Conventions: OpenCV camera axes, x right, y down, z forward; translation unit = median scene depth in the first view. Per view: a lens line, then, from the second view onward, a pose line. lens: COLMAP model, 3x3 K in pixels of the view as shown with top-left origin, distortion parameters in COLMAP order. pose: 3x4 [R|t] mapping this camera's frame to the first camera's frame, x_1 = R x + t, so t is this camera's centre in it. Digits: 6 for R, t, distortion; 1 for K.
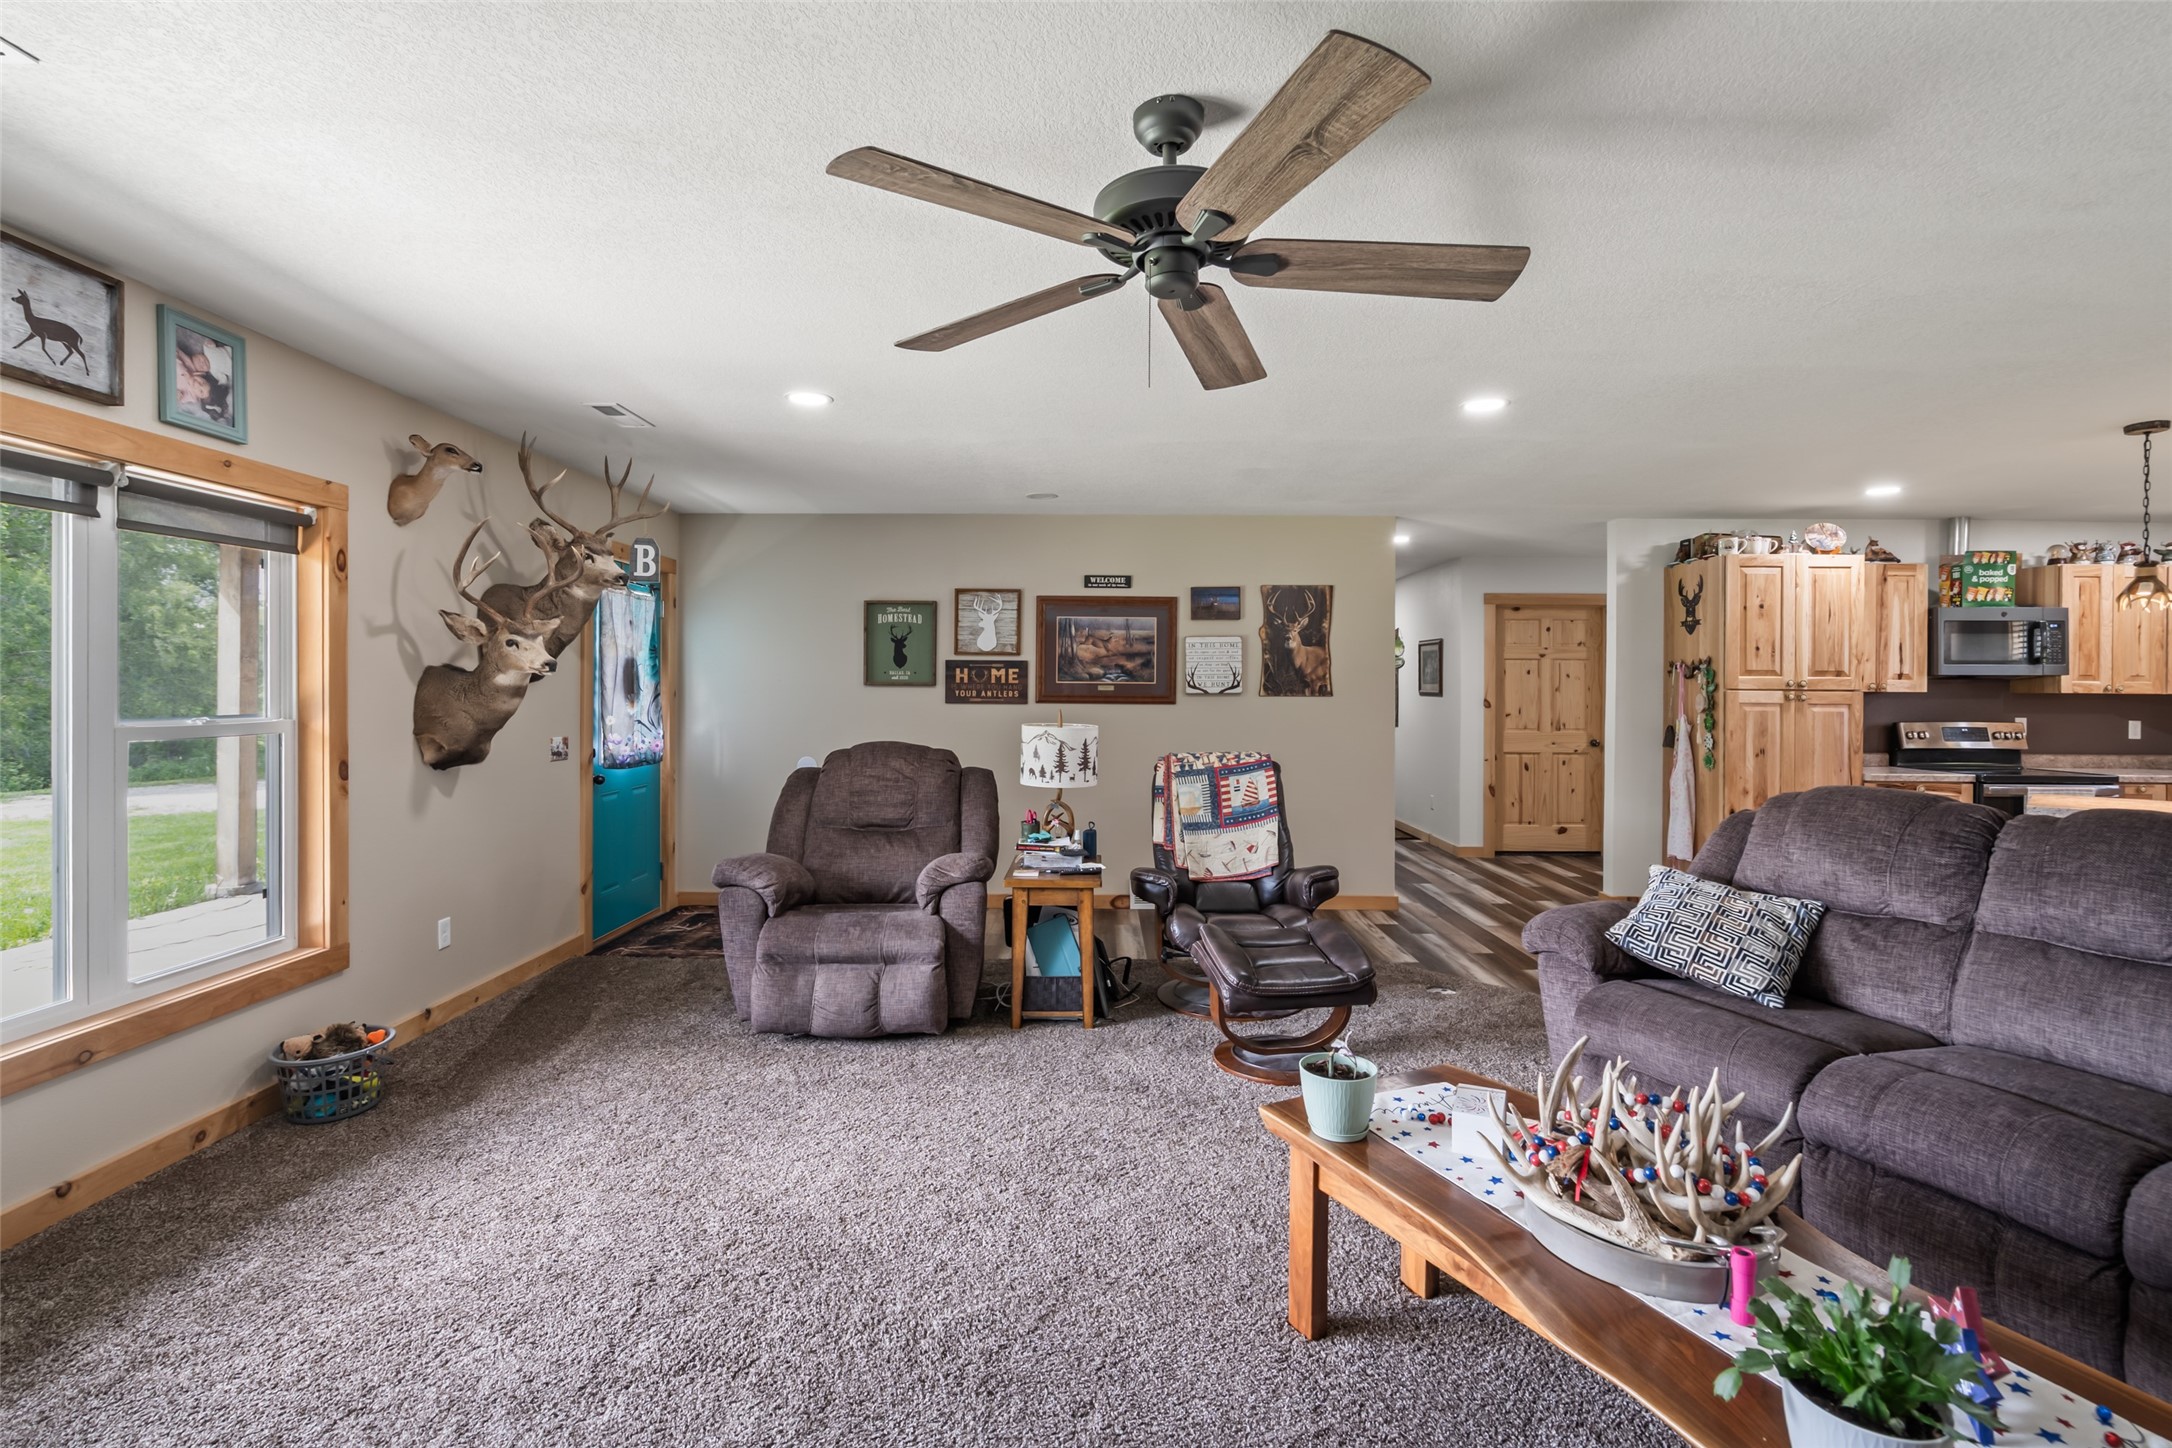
lens RADIAL K [[1003.1, 0, 1088.4], [0, 1003.1, 688.8], [0, 0, 1]] dist [-0.004001, 0.000889]
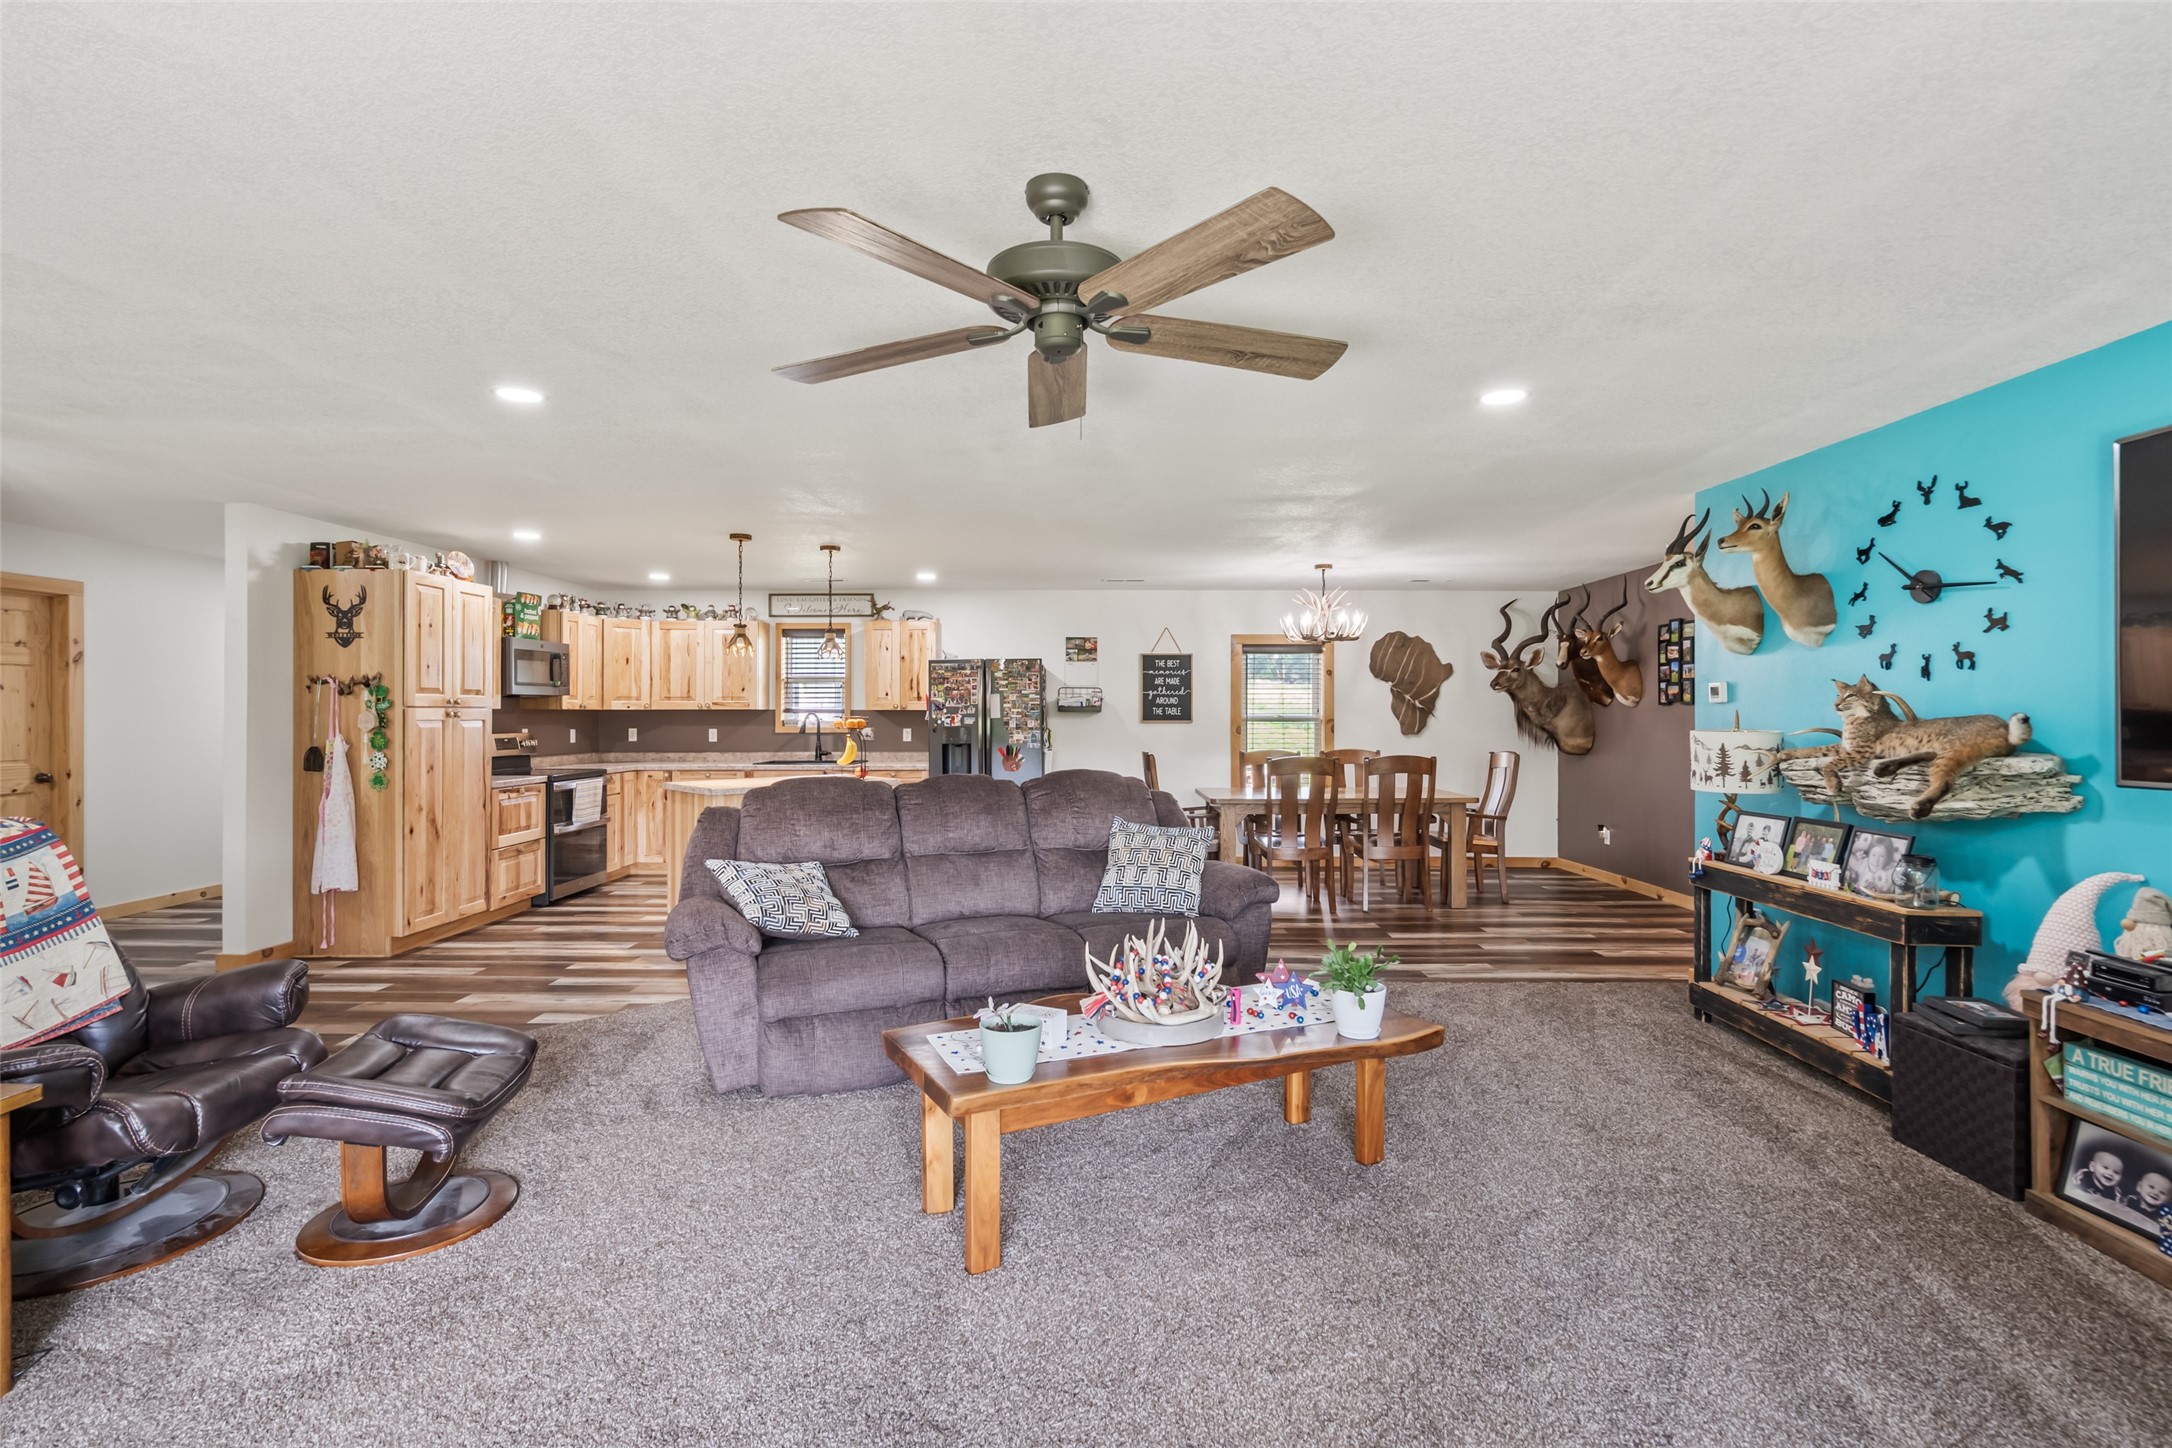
lens RADIAL K [[1003.1, 0, 1086.9], [0, 1003.1, 714.3], [0, 0, 1]] dist [-0.004001, 0.000889]
pose [[0.003981, -0.009486, 0.999947, -0.331940], [-0.002166, 0.999953, 0.009495, -0.002871], [-0.999990, -0.002204, 0.003960, 0.312582]]
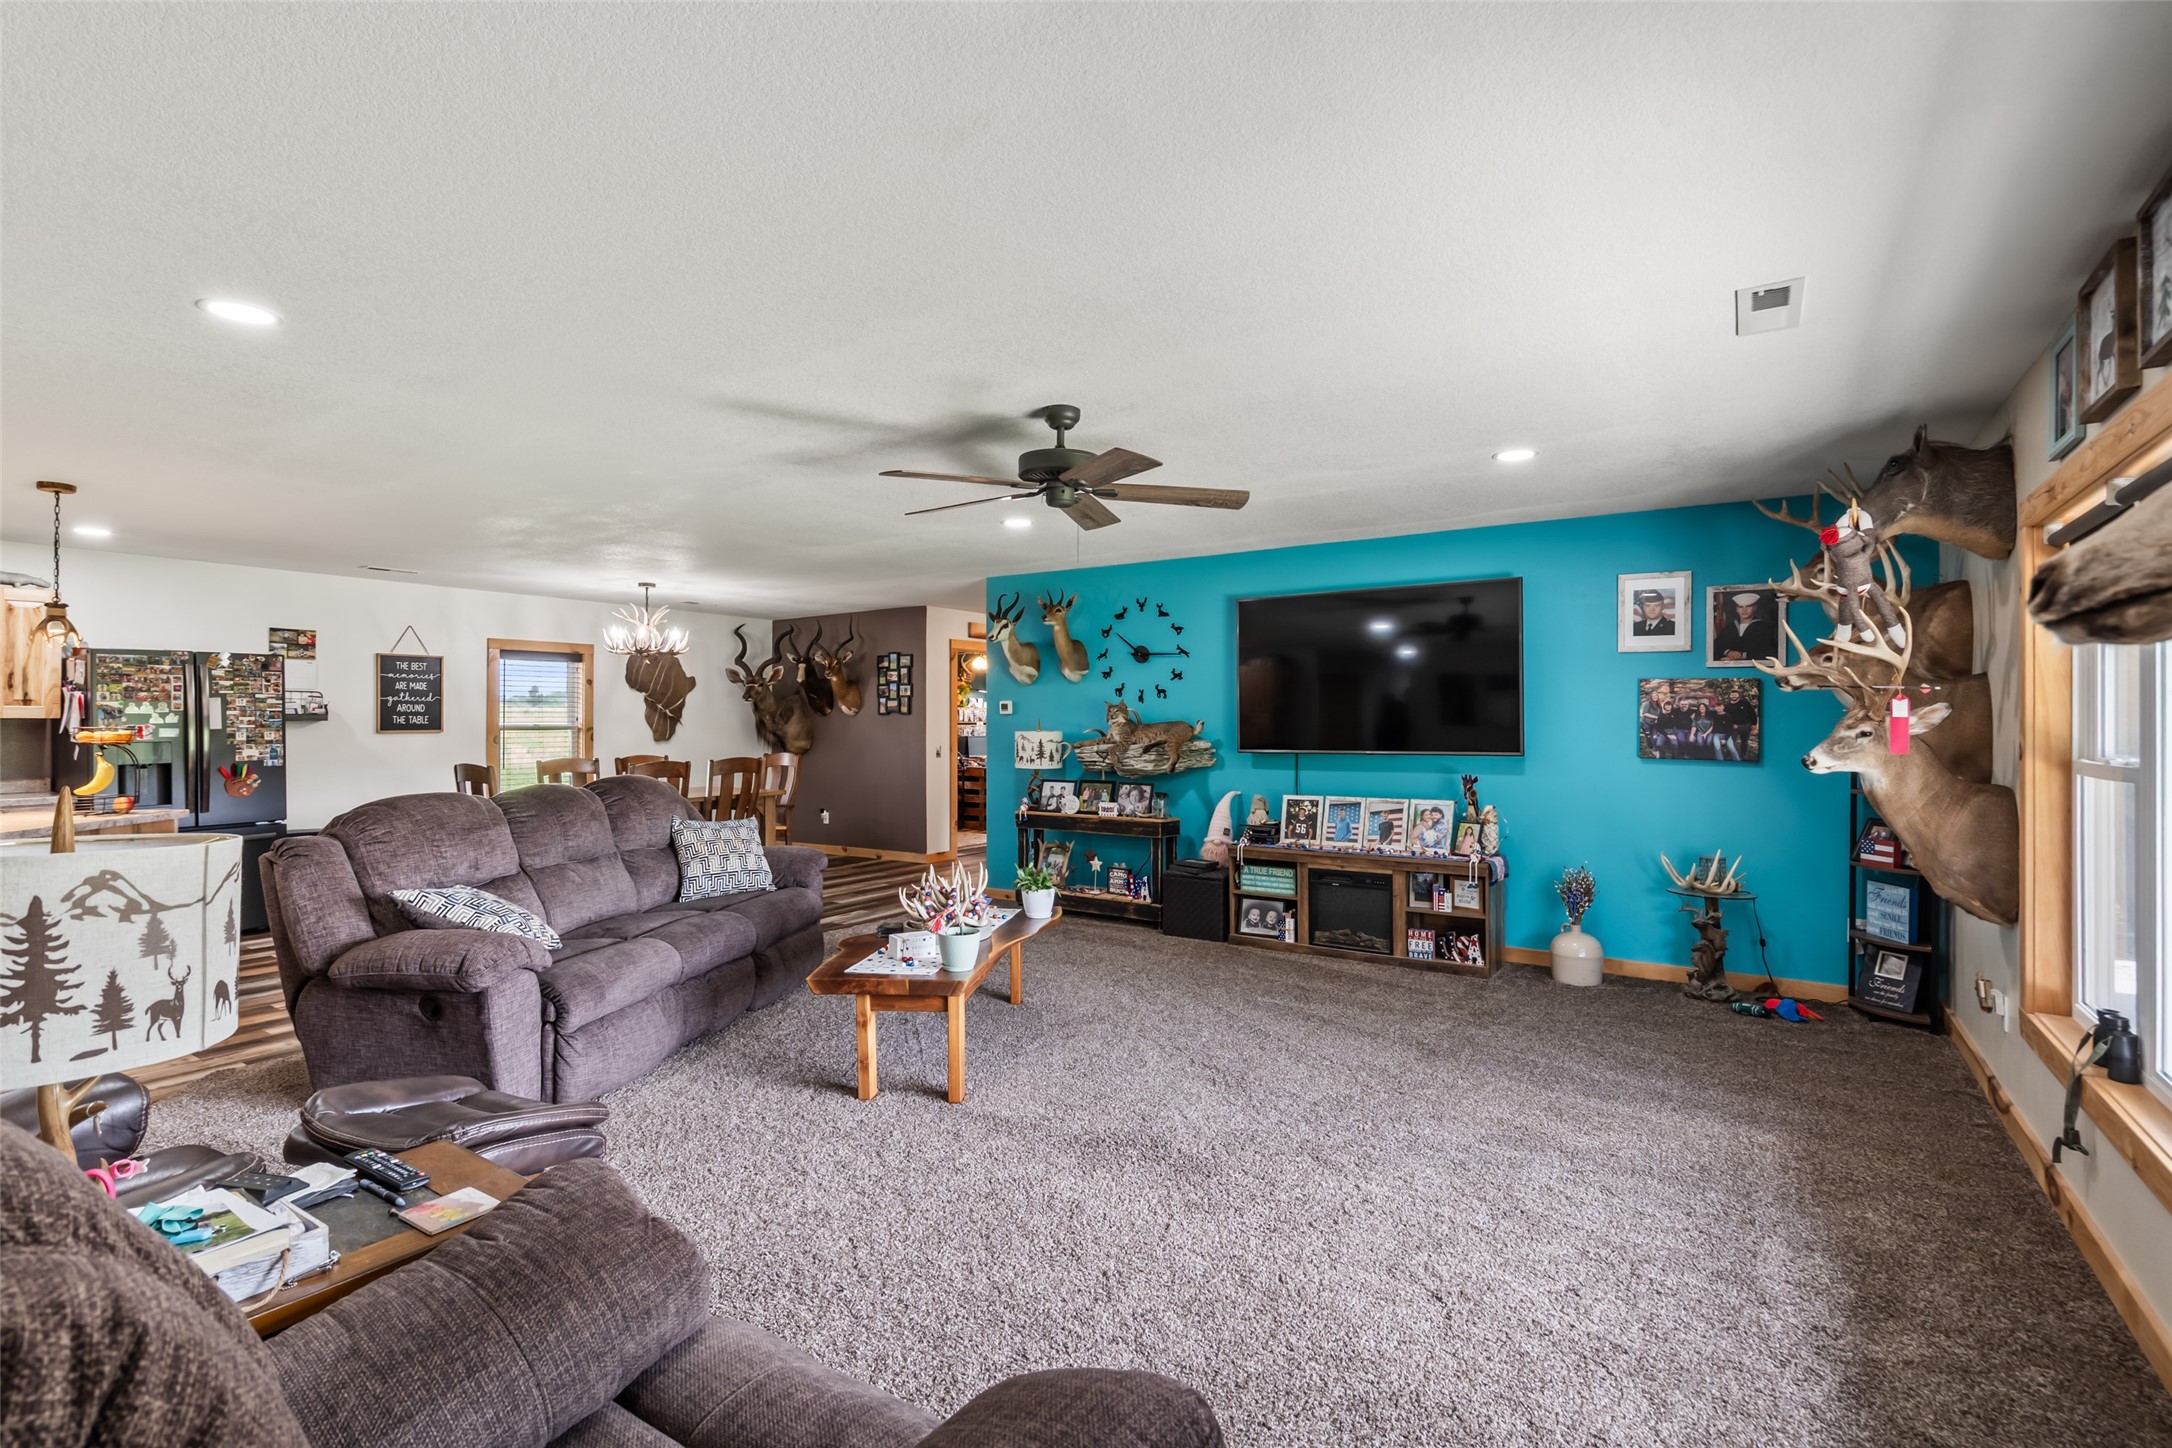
lens RADIAL K [[1003.1, 0, 1104.3], [0, 1003.1, 719.4], [0, 0, 1]] dist [-0.004001, 0.000889]
pose [[-0.834986, -0.006309, 0.550234, -0.328780], [-0.005926, 0.999979, 0.002473, -0.002591], [-0.550239, -0.001196, -0.835007, 0.737328]]
